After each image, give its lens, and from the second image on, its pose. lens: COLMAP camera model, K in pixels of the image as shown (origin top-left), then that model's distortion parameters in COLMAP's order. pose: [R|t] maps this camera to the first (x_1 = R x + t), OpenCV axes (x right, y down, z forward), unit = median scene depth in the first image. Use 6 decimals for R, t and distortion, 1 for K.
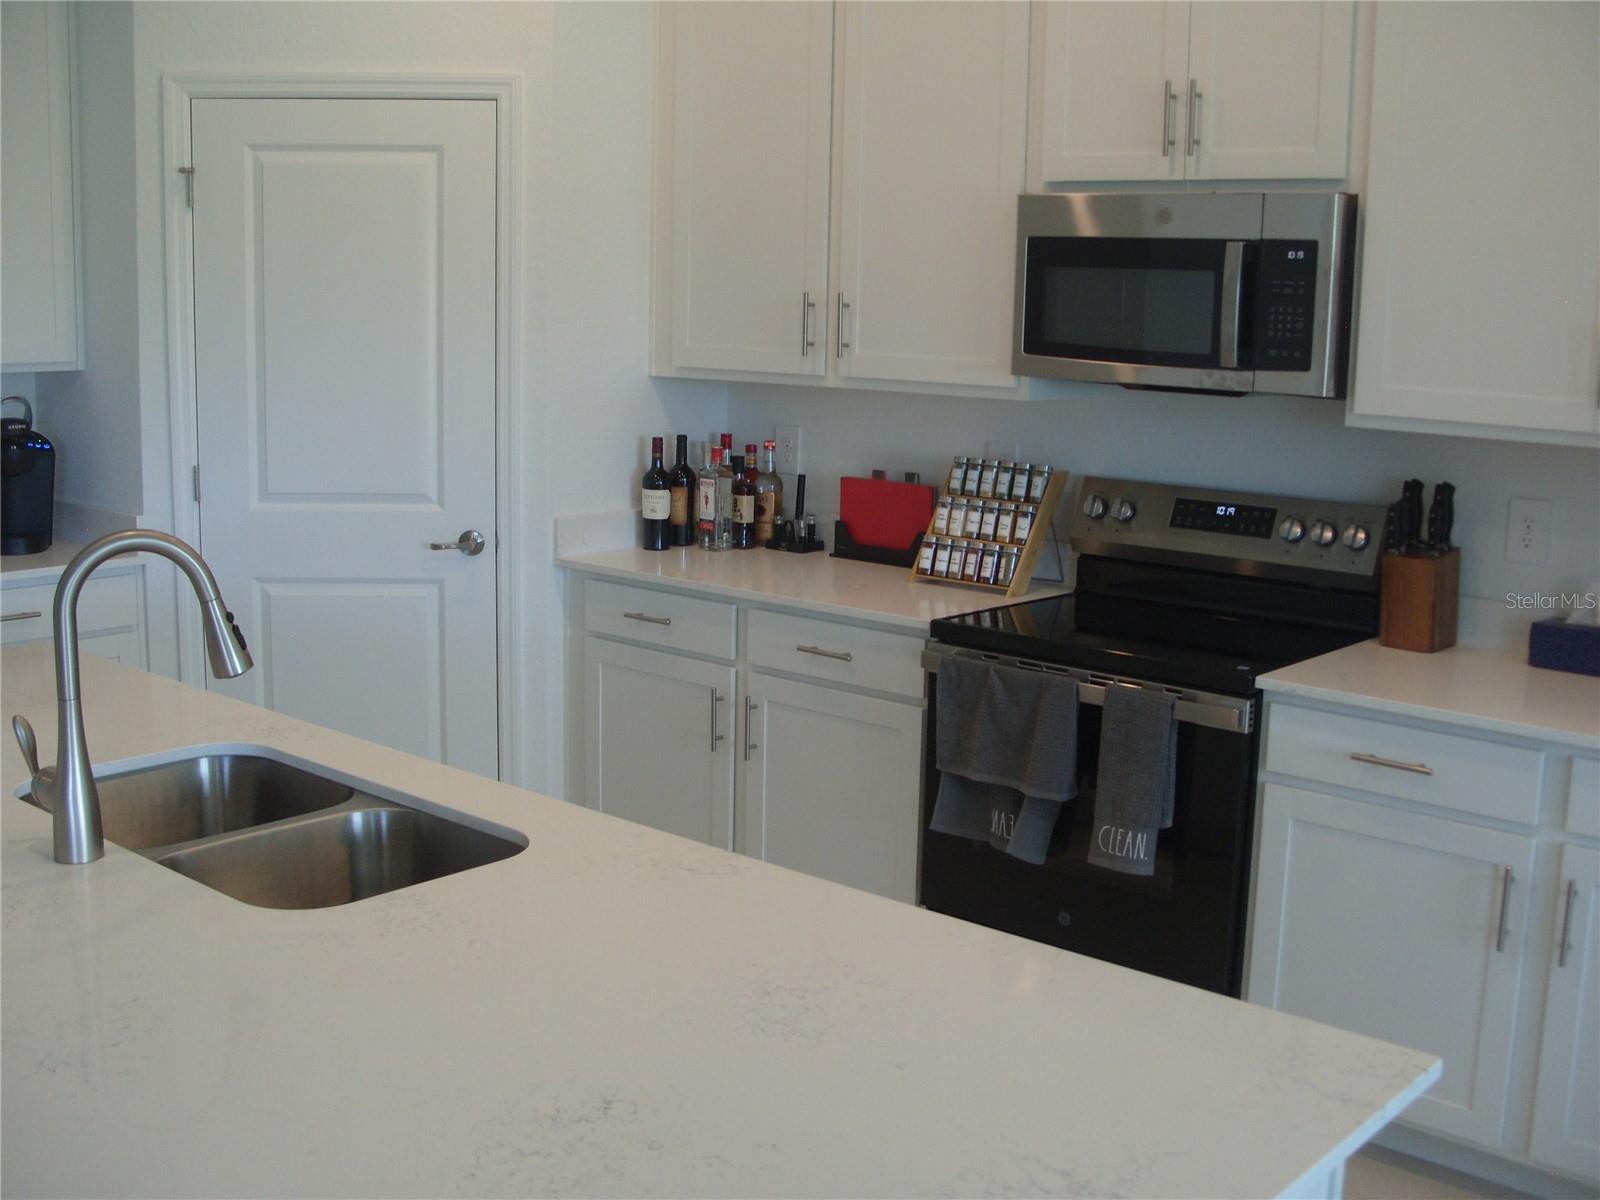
lens RADIAL K [[1783.9, 0, 800.0], [0, 1783.9, 600.0], [0, 0, 1]] dist [-0.232699, 0.299780]
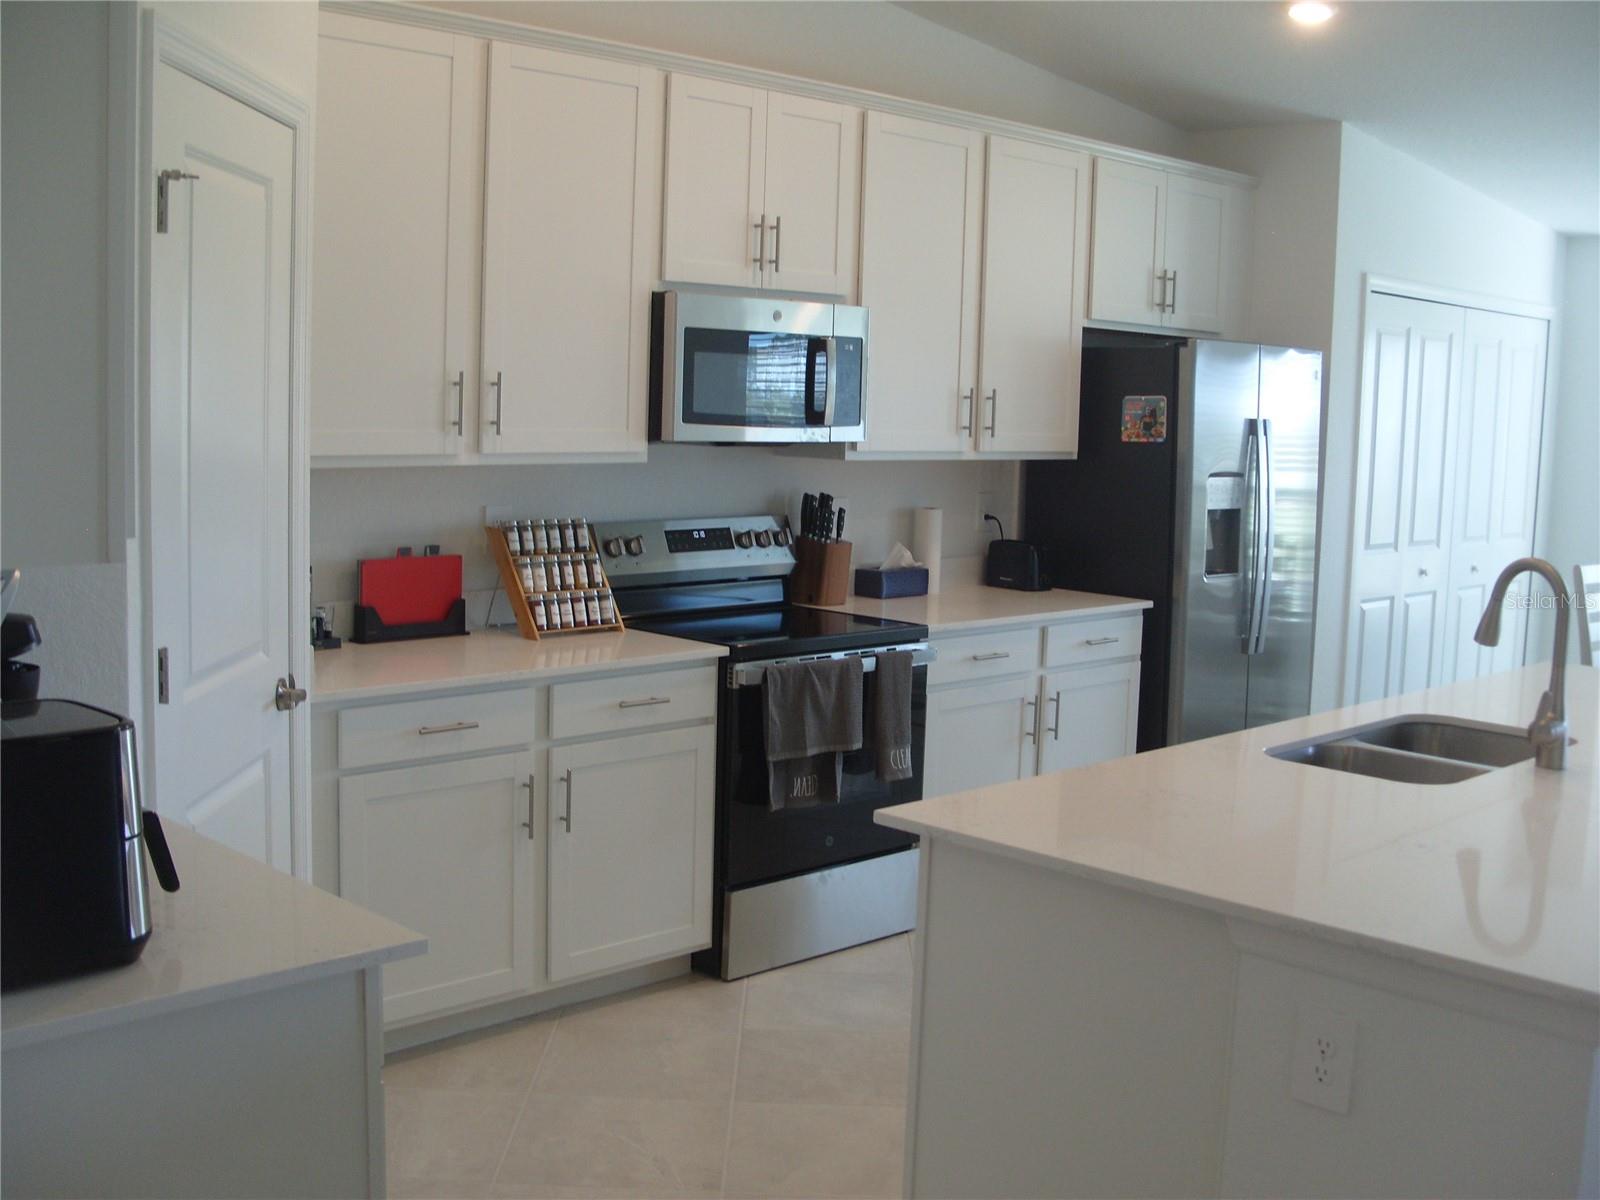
lens RADIAL K [[1783.9, 0, 800.0], [0, 1783.9, 600.0], [0, 0, 1]] dist [-0.232699, 0.299780]
pose [[0.061664, -0.136817, 0.988675, -0.990639], [0.143394, 0.981499, 0.126880, -0.147719], [-0.987743, 0.133946, 0.080142, 0.760426]]
